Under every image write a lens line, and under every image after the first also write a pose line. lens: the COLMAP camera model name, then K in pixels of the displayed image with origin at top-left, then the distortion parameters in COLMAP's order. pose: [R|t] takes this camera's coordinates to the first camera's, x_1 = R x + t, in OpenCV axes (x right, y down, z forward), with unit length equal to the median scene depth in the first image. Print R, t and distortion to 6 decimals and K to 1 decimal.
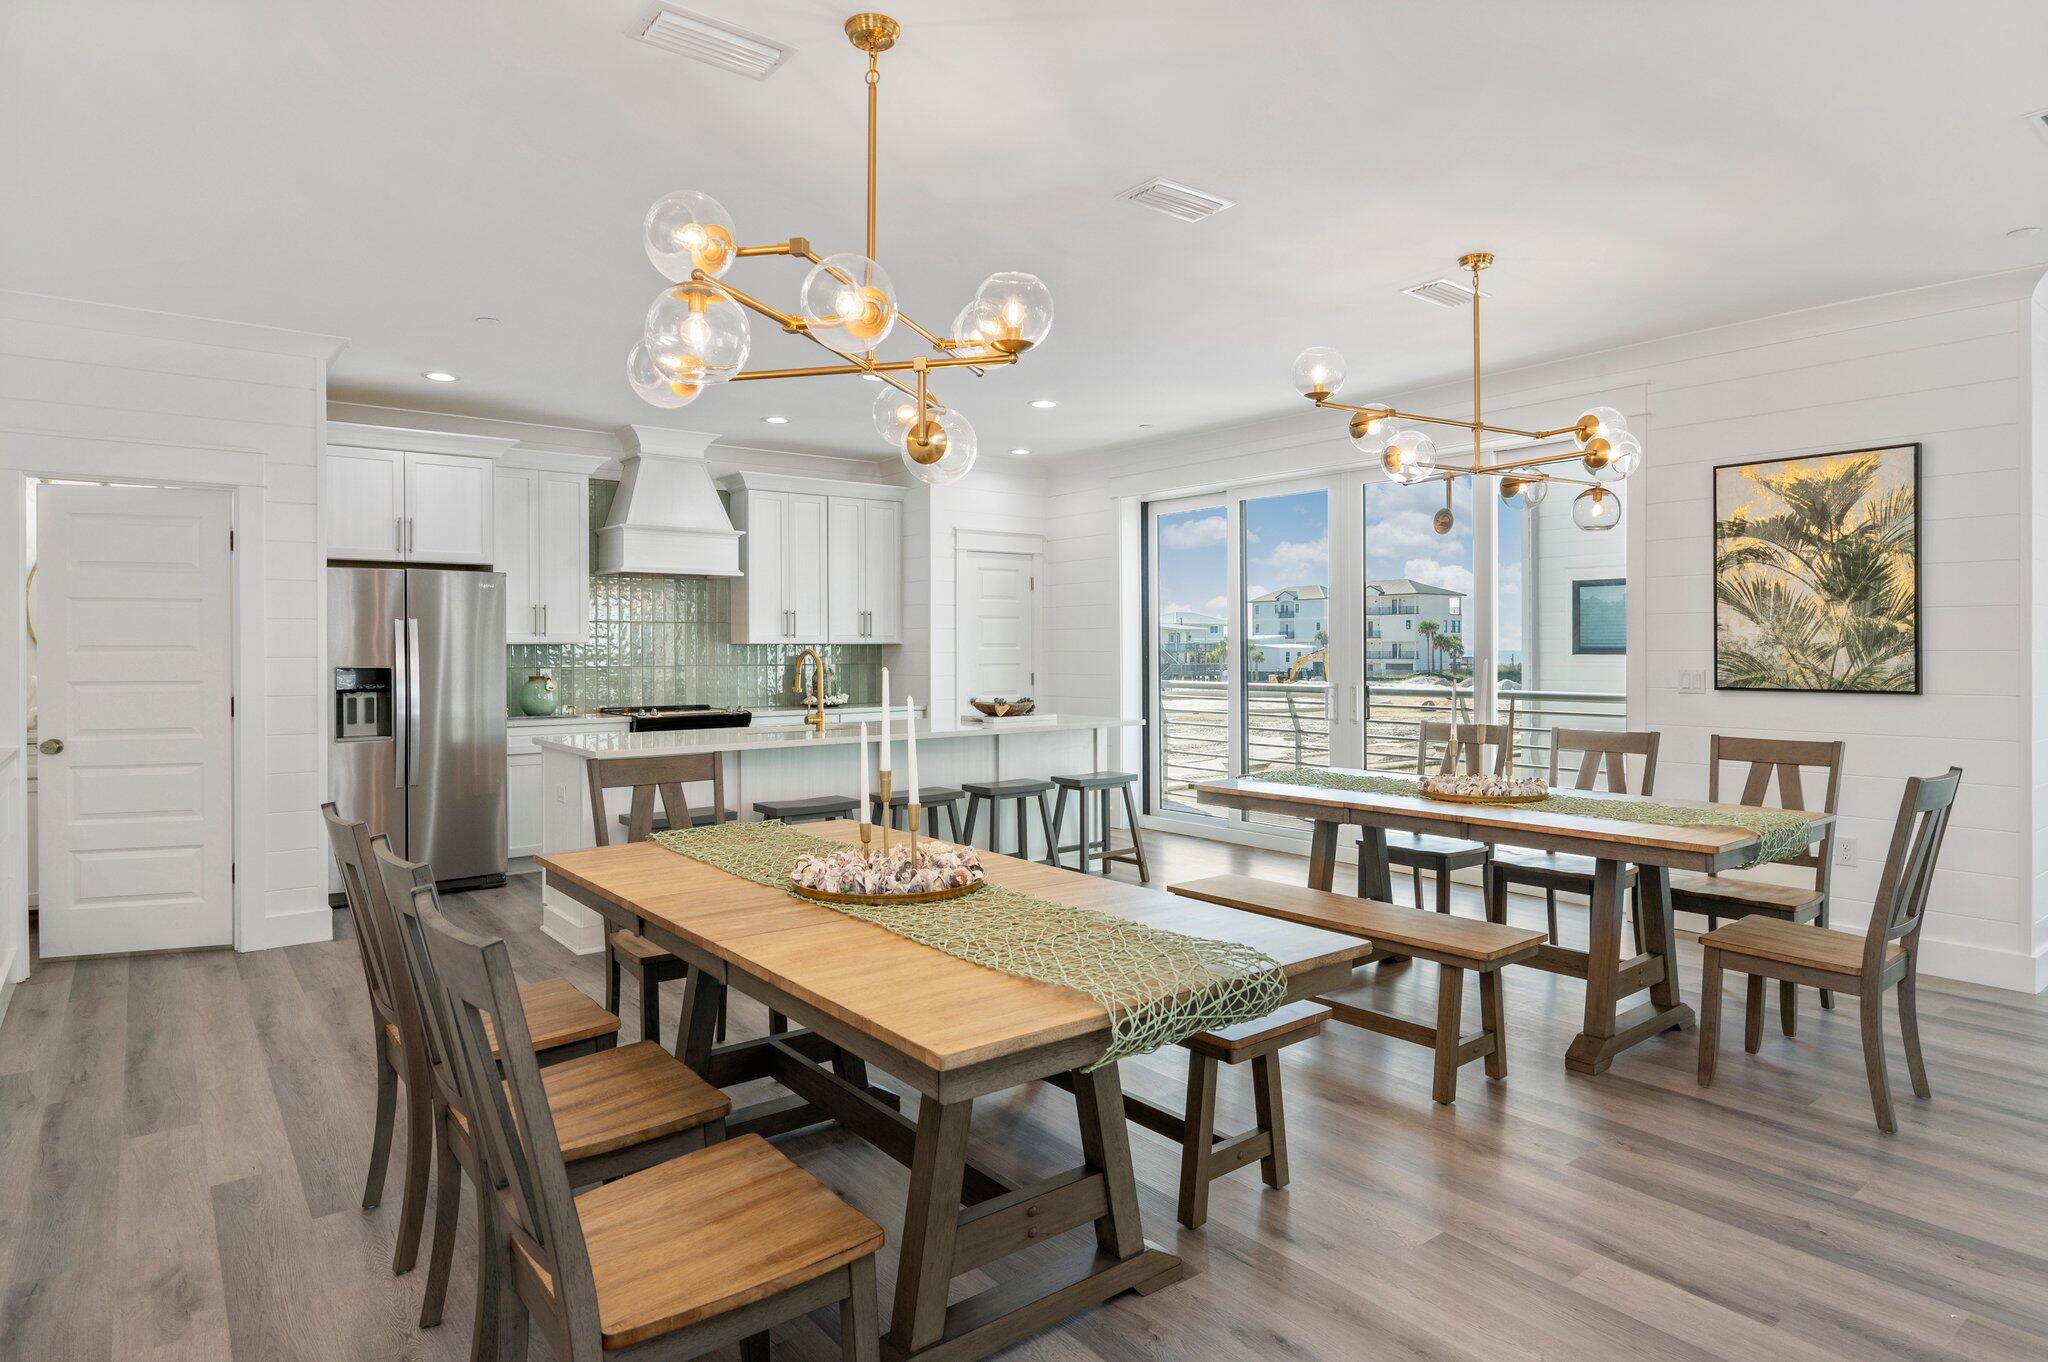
lens RADIAL K [[1133.6, 0, 1024.0], [0, 1133.6, 681.0], [0, 0, 1]] dist [0.000852, -0.000080]
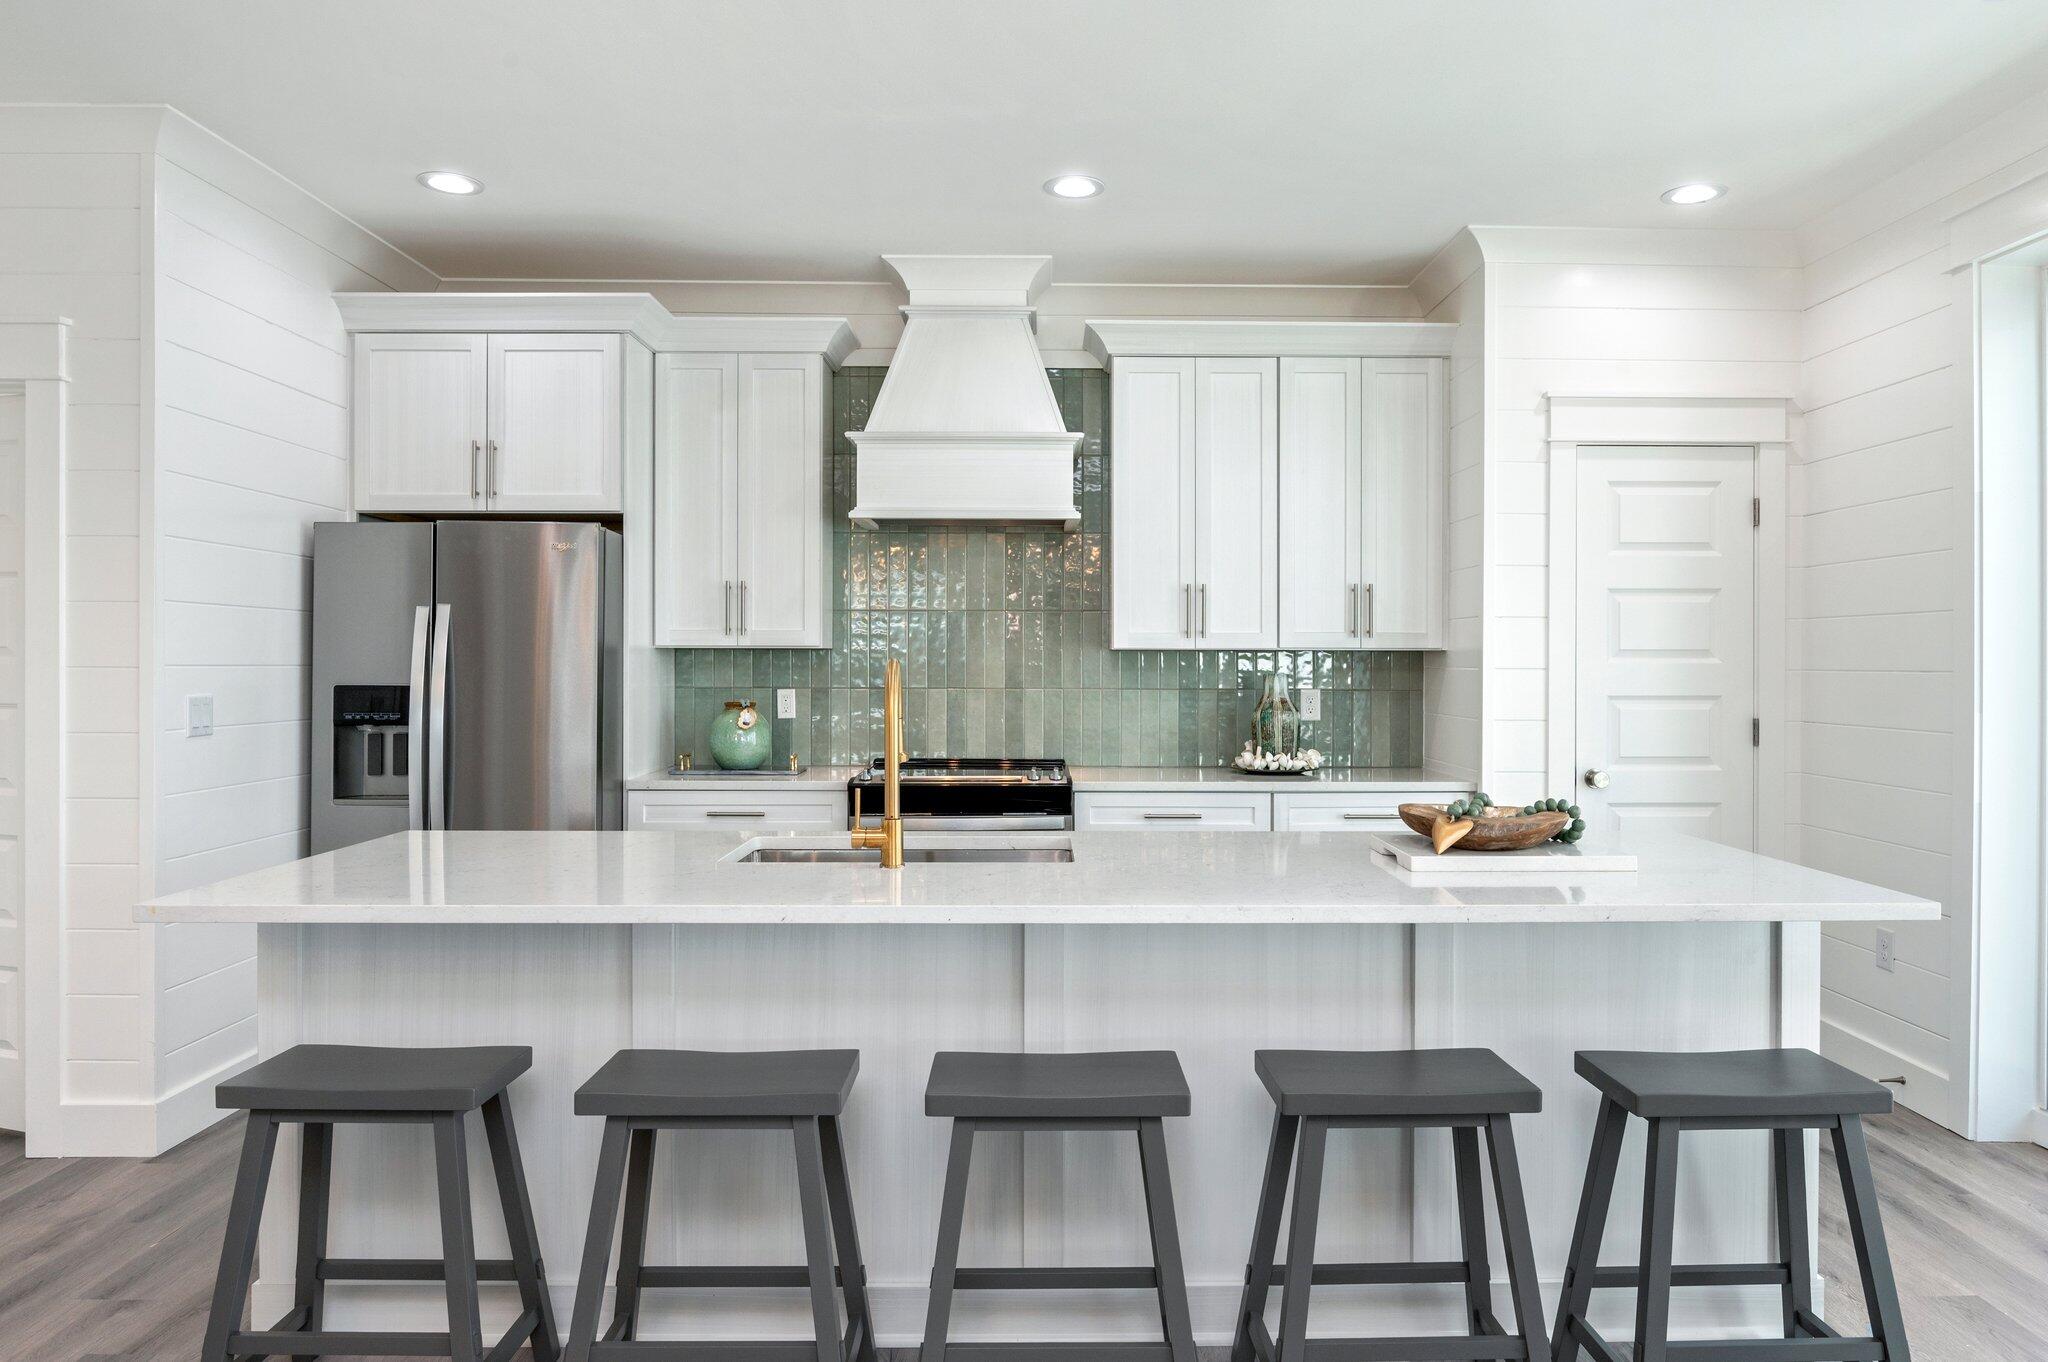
lens RADIAL K [[1253.7, 0, 1075.2], [0, 1253.7, 686.1], [0, 0, 1]] dist [-0.017159, 0.000024]
pose [[0.806875, 0.018502, -0.590432, 0.082579], [-0.023136, 0.999732, -0.000290, -0.013668], [0.590268, 0.013894, 0.807087, 0.476287]]
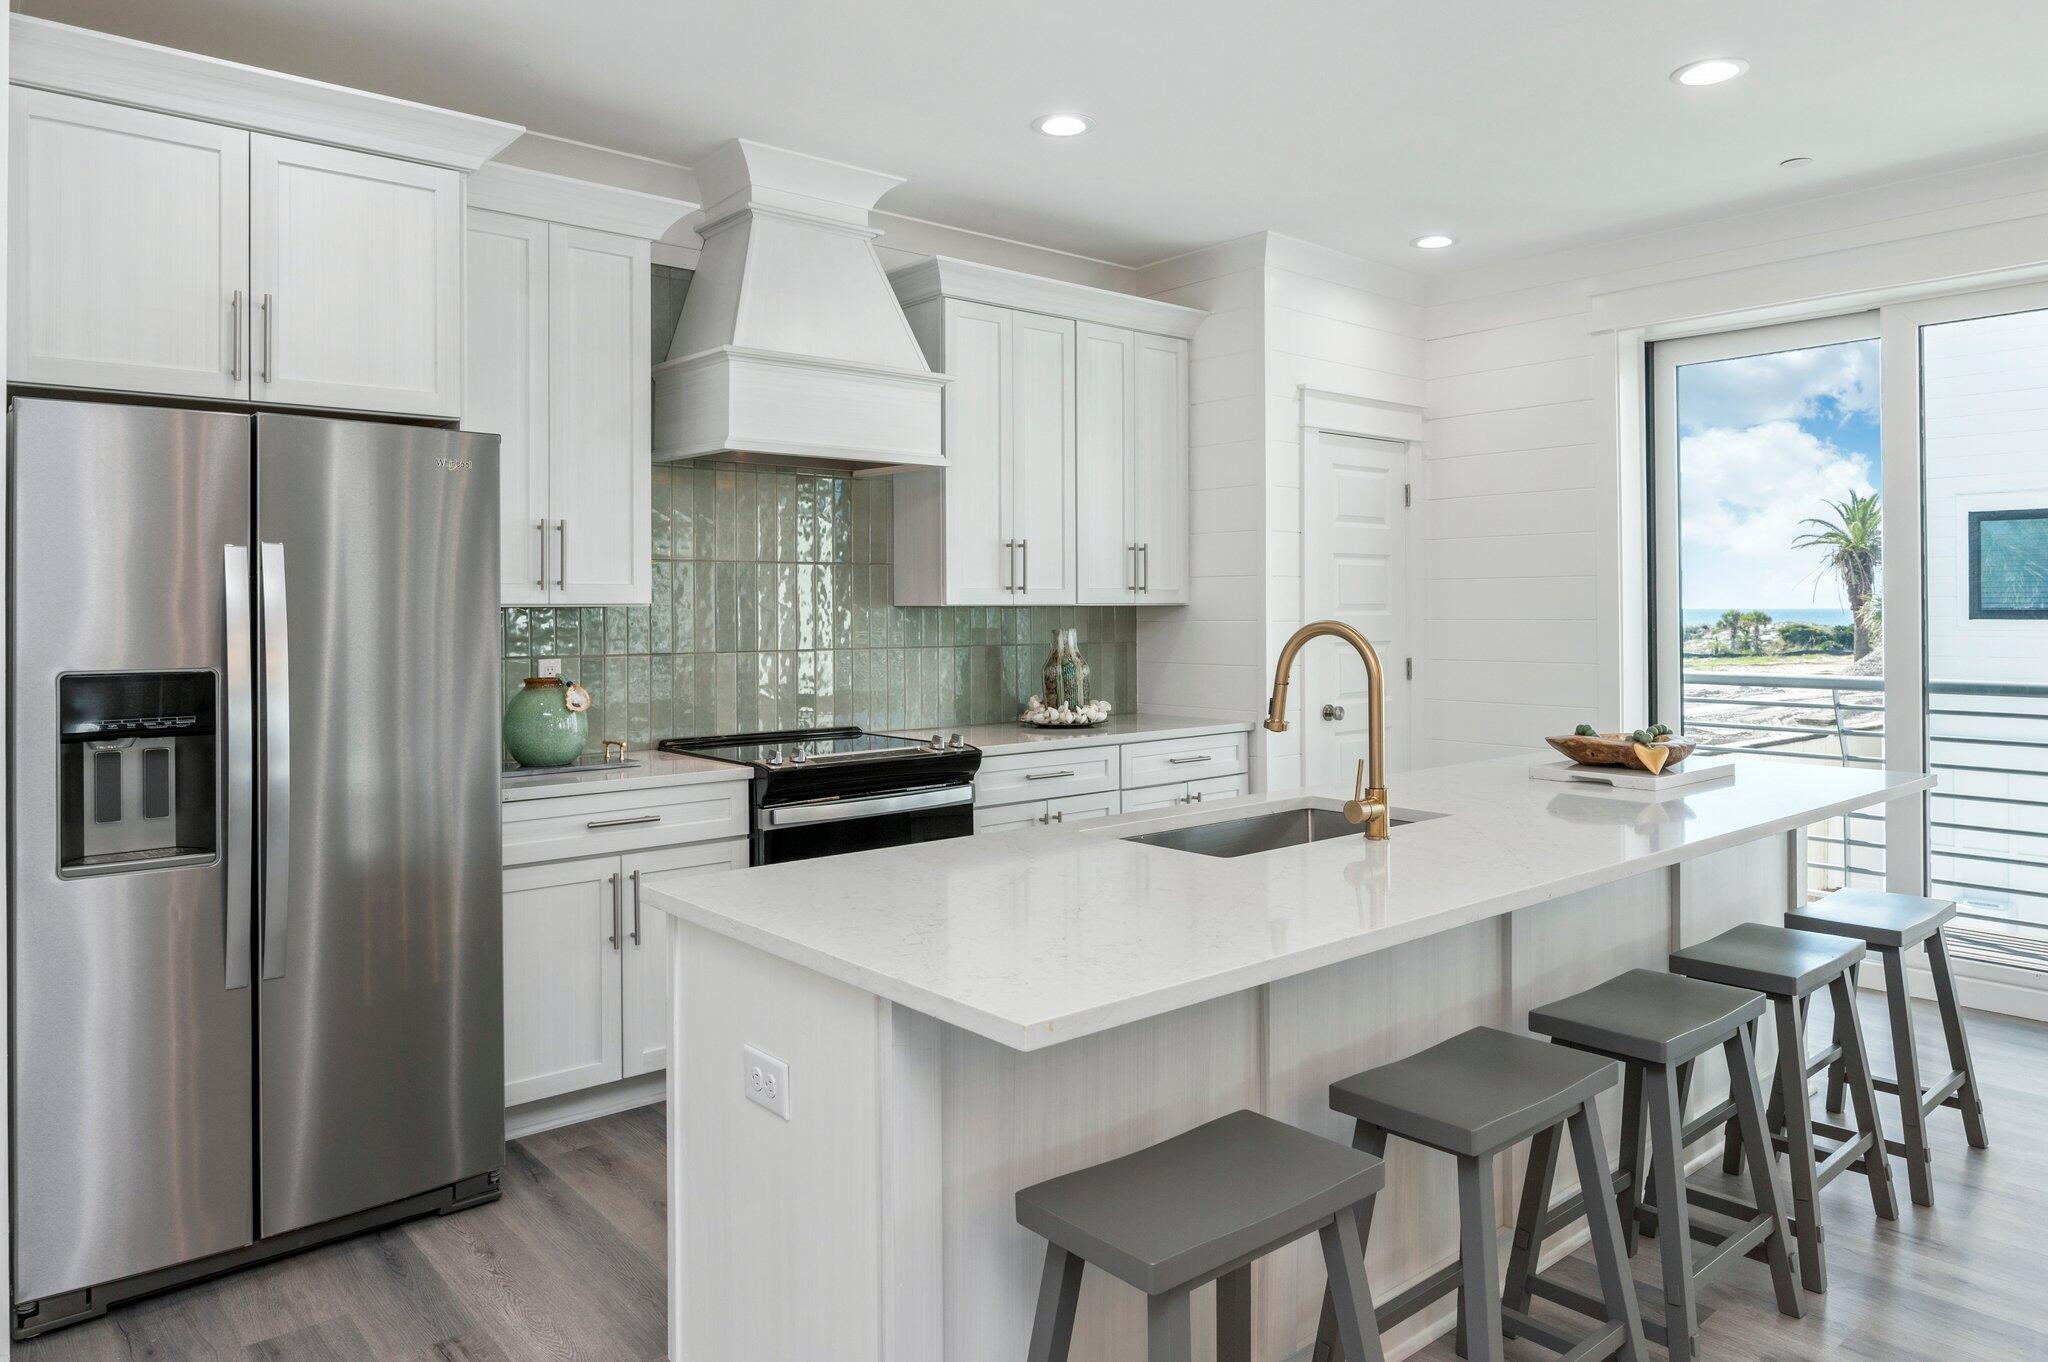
lens RADIAL K [[1293.7, 0, 1015.5], [0, 1293.7, 638.6], [0, 0, 1]] dist [-0.020649, 0.001506]
pose [[0.998995, -0.005517, 0.044473, -0.218239], [0.005937, 0.999939, -0.009315, -0.011821], [-0.044419, 0.009569, 0.998967, 0.394814]]
